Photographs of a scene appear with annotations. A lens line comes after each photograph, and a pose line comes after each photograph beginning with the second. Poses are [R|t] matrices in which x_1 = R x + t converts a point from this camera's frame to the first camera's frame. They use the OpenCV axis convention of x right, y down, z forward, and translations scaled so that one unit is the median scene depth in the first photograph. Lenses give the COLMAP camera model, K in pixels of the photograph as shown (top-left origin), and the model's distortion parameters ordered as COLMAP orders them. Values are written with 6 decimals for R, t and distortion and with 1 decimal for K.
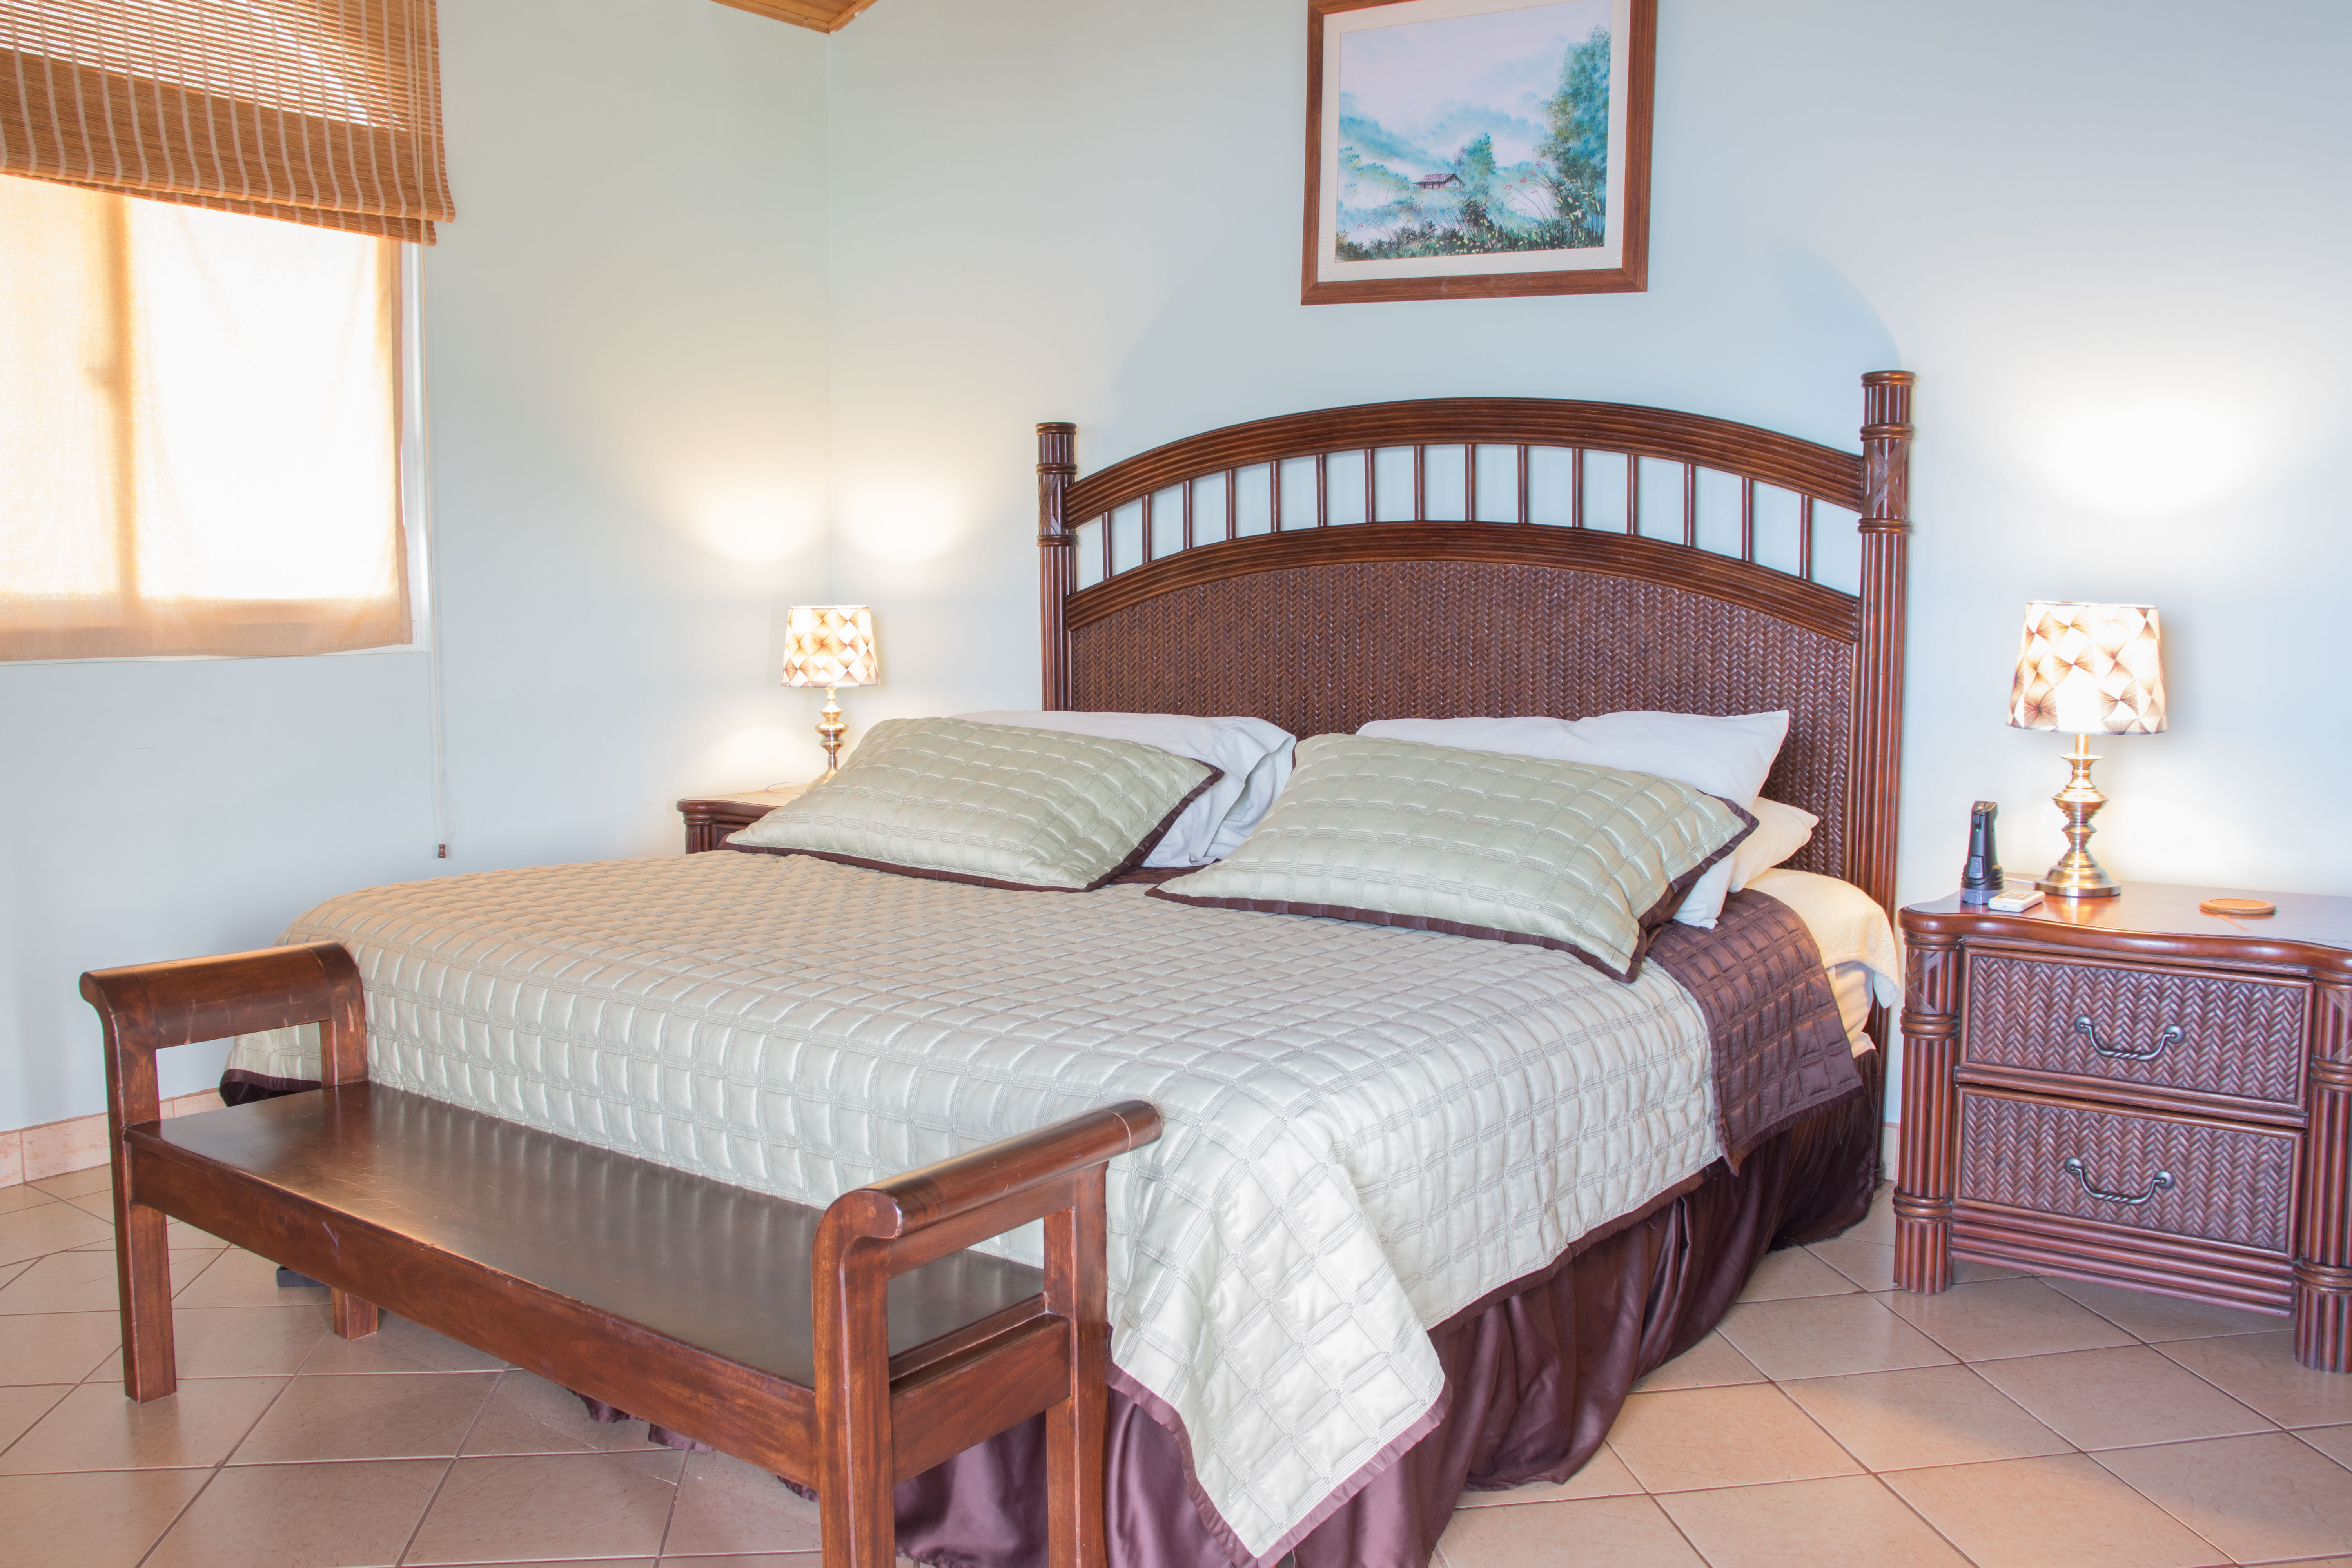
lens RADIAL K [[1989.8, 0, 1176.8], [0, 1989.8, 785.9], [0, 0, 1]] dist [-0.144865, 0.131833]
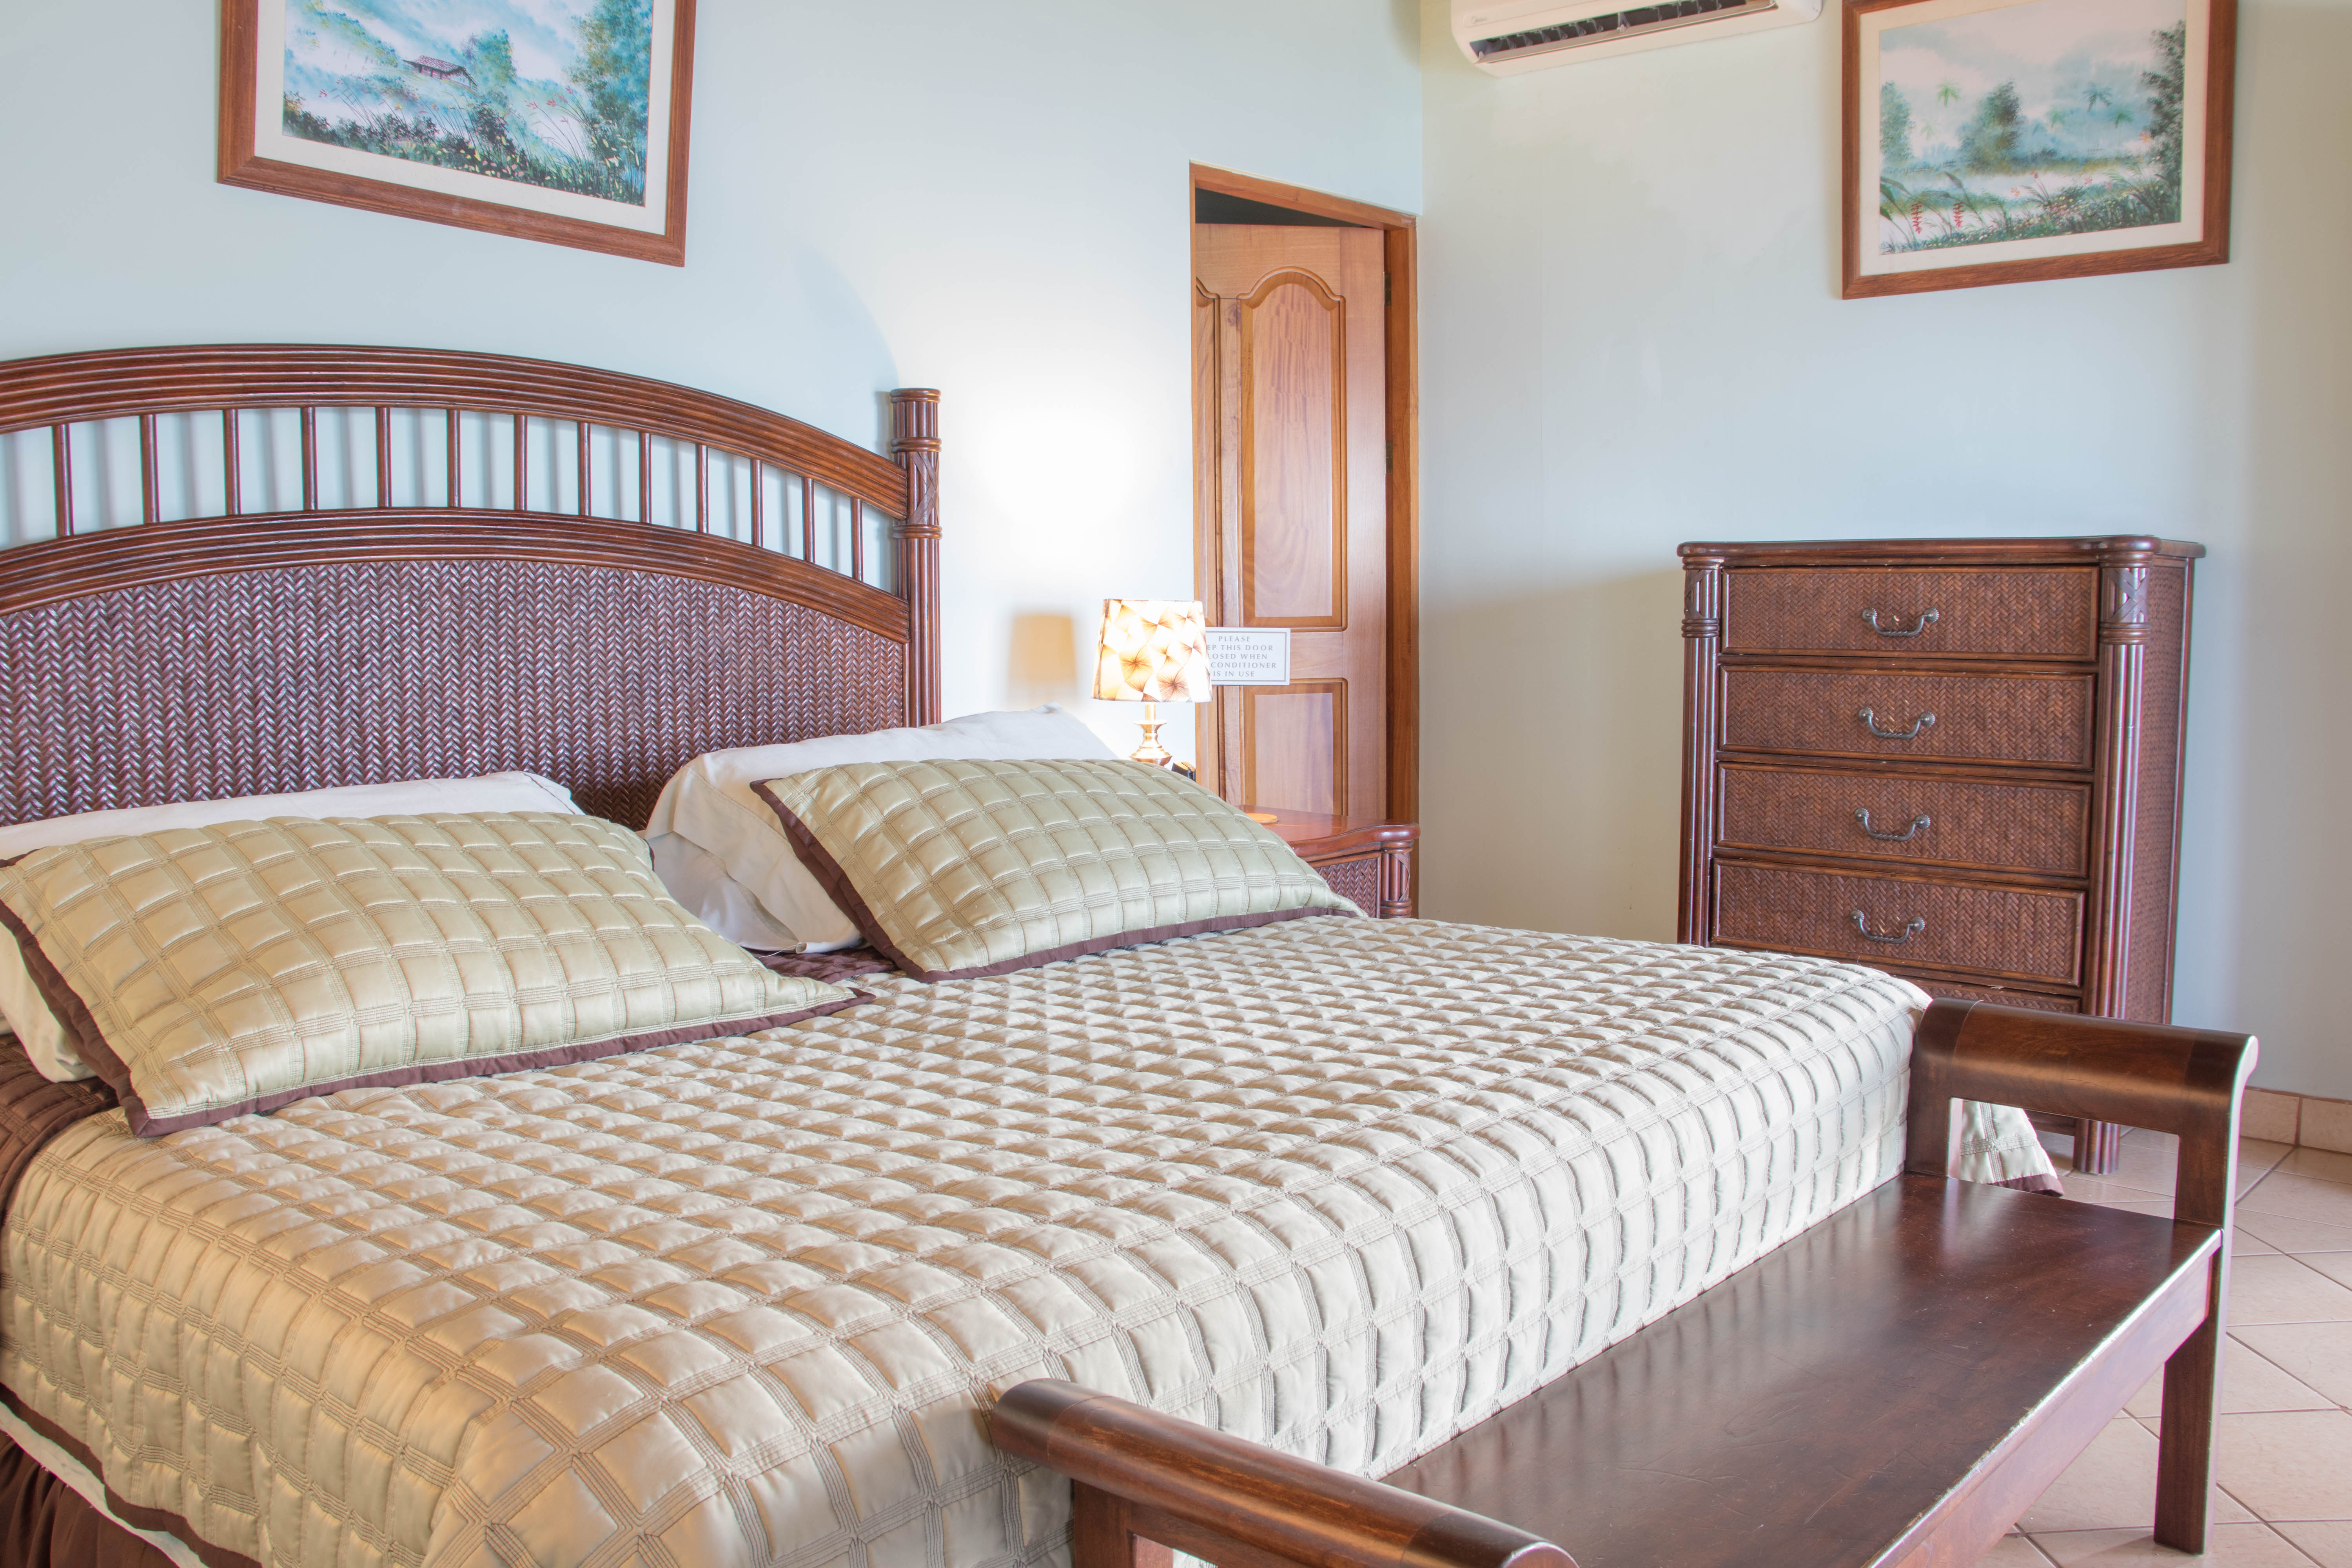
lens RADIAL K [[1989.8, 0, 1180.3], [0, 1989.8, 786.4], [0, 0, 1]] dist [-0.144865, 0.131833]
pose [[0.078827, -0.096526, 0.992204, -0.643408], [0.099782, 0.991067, 0.088488, -0.067686], [-0.991882, 0.092029, 0.087754, 0.686873]]
